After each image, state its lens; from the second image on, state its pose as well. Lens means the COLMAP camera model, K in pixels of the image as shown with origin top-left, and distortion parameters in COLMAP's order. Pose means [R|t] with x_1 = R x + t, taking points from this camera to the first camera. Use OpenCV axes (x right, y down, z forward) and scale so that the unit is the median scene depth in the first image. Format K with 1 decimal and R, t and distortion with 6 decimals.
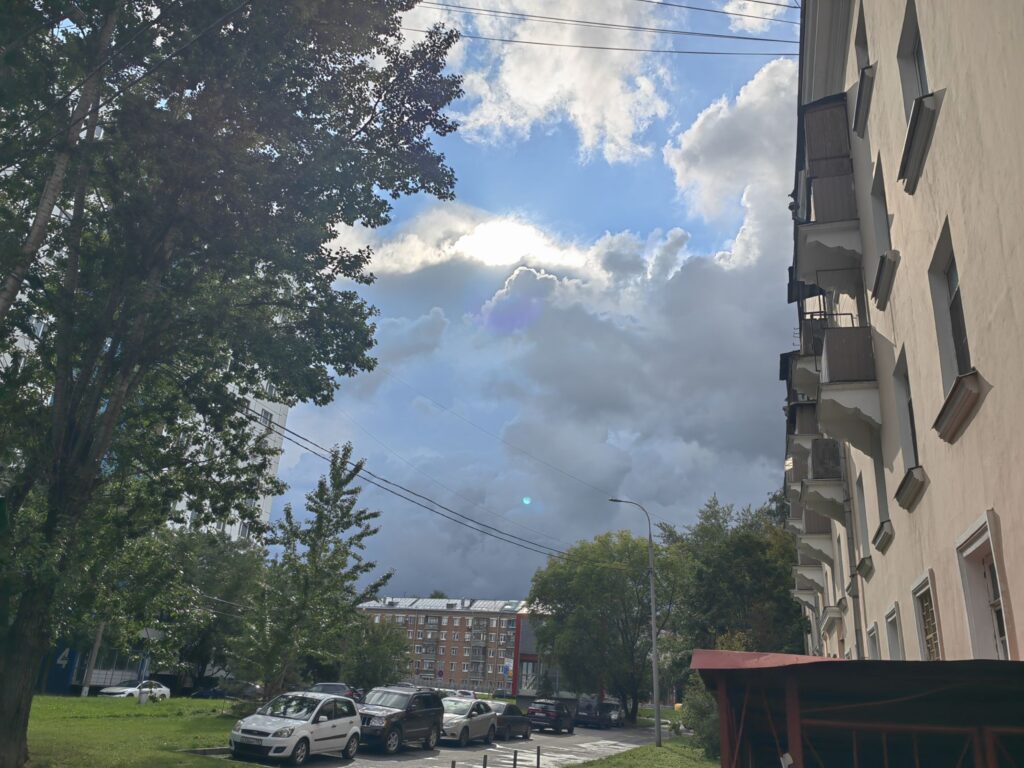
lens RADIAL K [[792.7, 0, 525.7], [0, 792.7, 385.9], [0, 0, 1]] dist [0.056238, -0.057261]
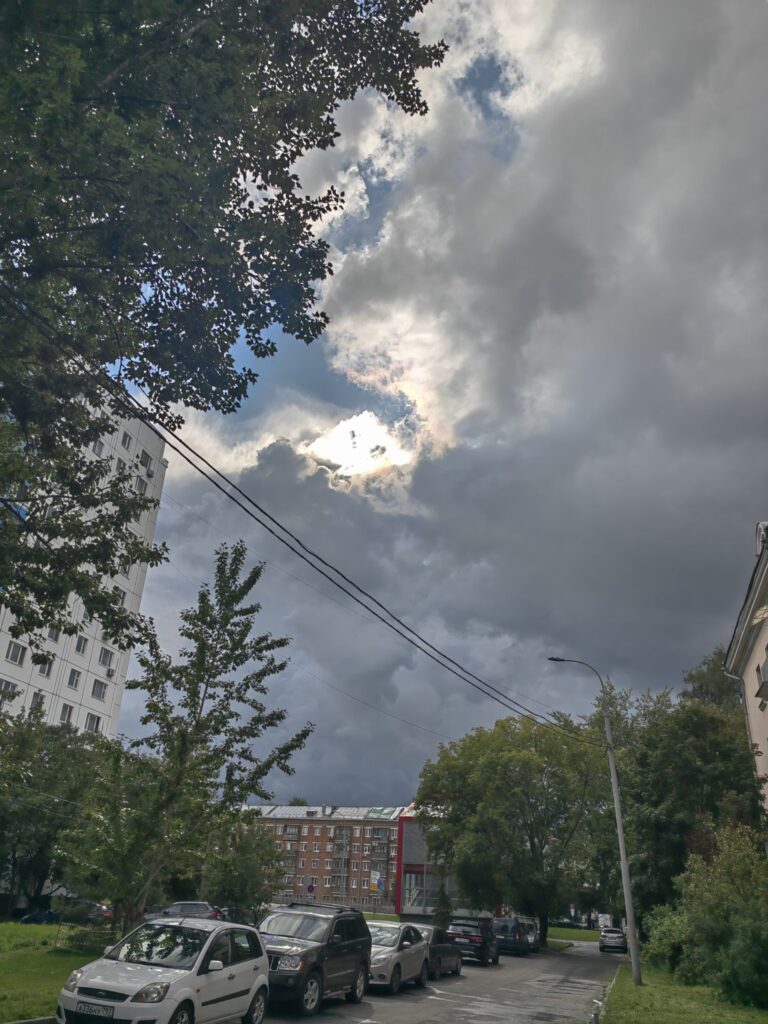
lens RADIAL K [[792.7, 0, 384.9], [0, 792.7, 507.6], [0, 0, 1]] dist [0.056238, -0.057261]
pose [[0.999924, -0.009674, 0.007651, -0.105101], [0.010379, 0.995107, -0.098252, 0.113045], [-0.006663, 0.098324, 0.995132, 0.305396]]
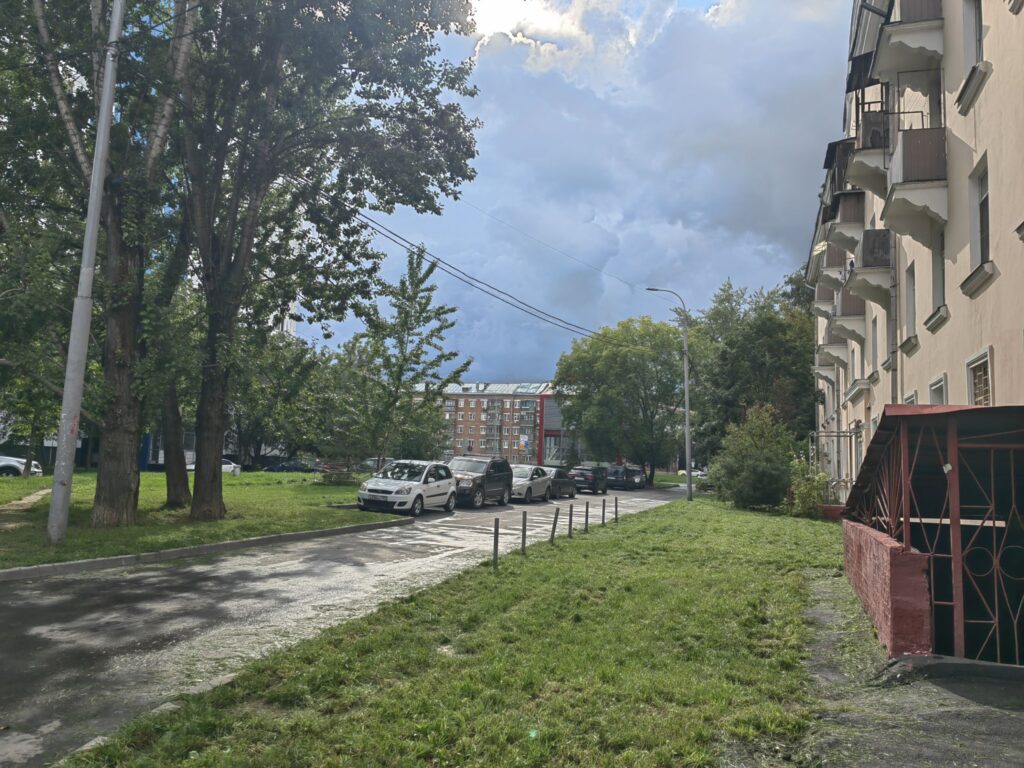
lens RADIAL K [[792.7, 0, 524.3], [0, 792.7, 379.7], [0, 0, 1]] dist [0.056238, -0.057261]
pose [[0.999685, -0.023886, -0.007752, -0.083417], [0.025074, 0.966419, 0.255744, -0.022387], [0.001383, -0.255858, 0.966713, -0.084935]]
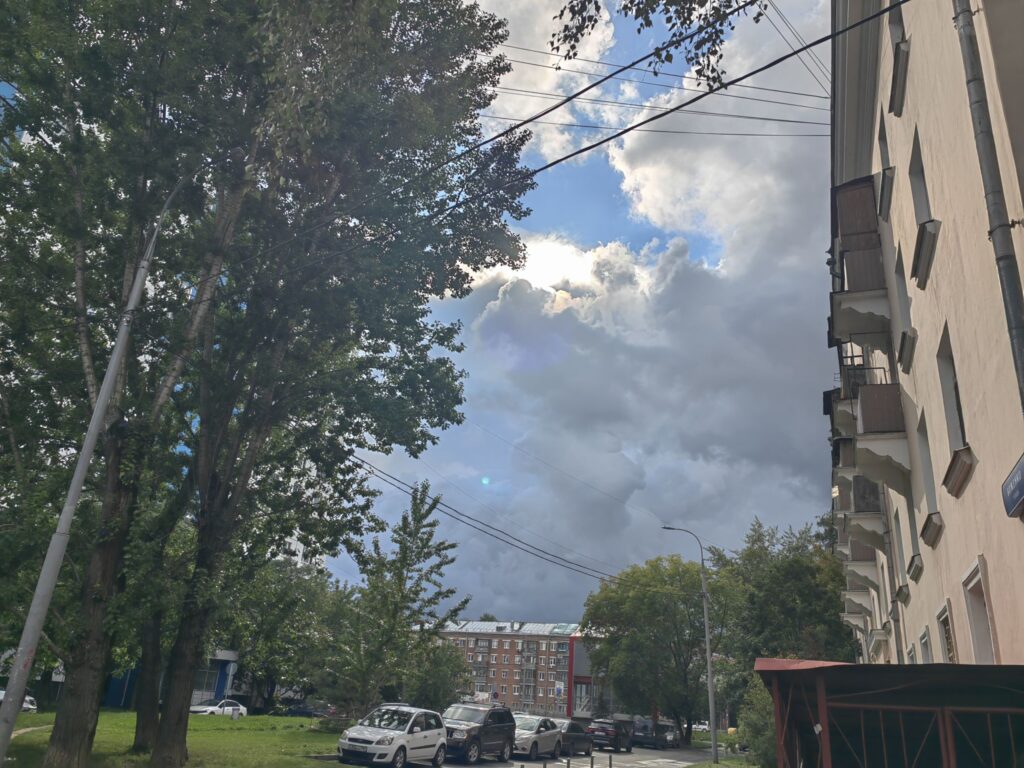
lens RADIAL K [[792.7, 0, 525.2], [0, 792.7, 390.3], [0, 0, 1]] dist [0.056238, -0.057261]
pose [[0.998378, -0.017615, -0.054145, -0.025323], [0.016454, 0.999627, -0.021812, -0.028744], [0.054509, 0.020886, 0.998295, -0.103739]]
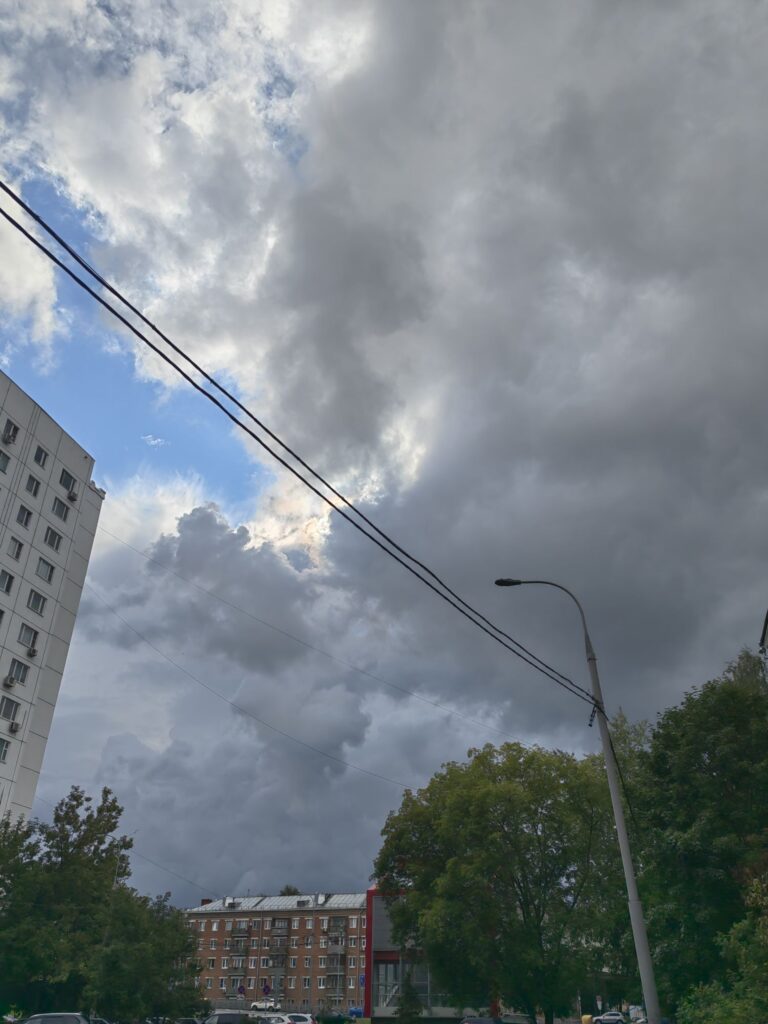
lens RADIAL K [[792.7, 0, 385.2], [0, 792.7, 509.5], [0, 0, 1]] dist [0.056238, -0.057261]
pose [[0.998514, -0.053195, 0.011817, 0.053868], [0.054474, 0.980066, -0.191060, 0.316280], [-0.001418, 0.191420, 0.981507, 0.817936]]
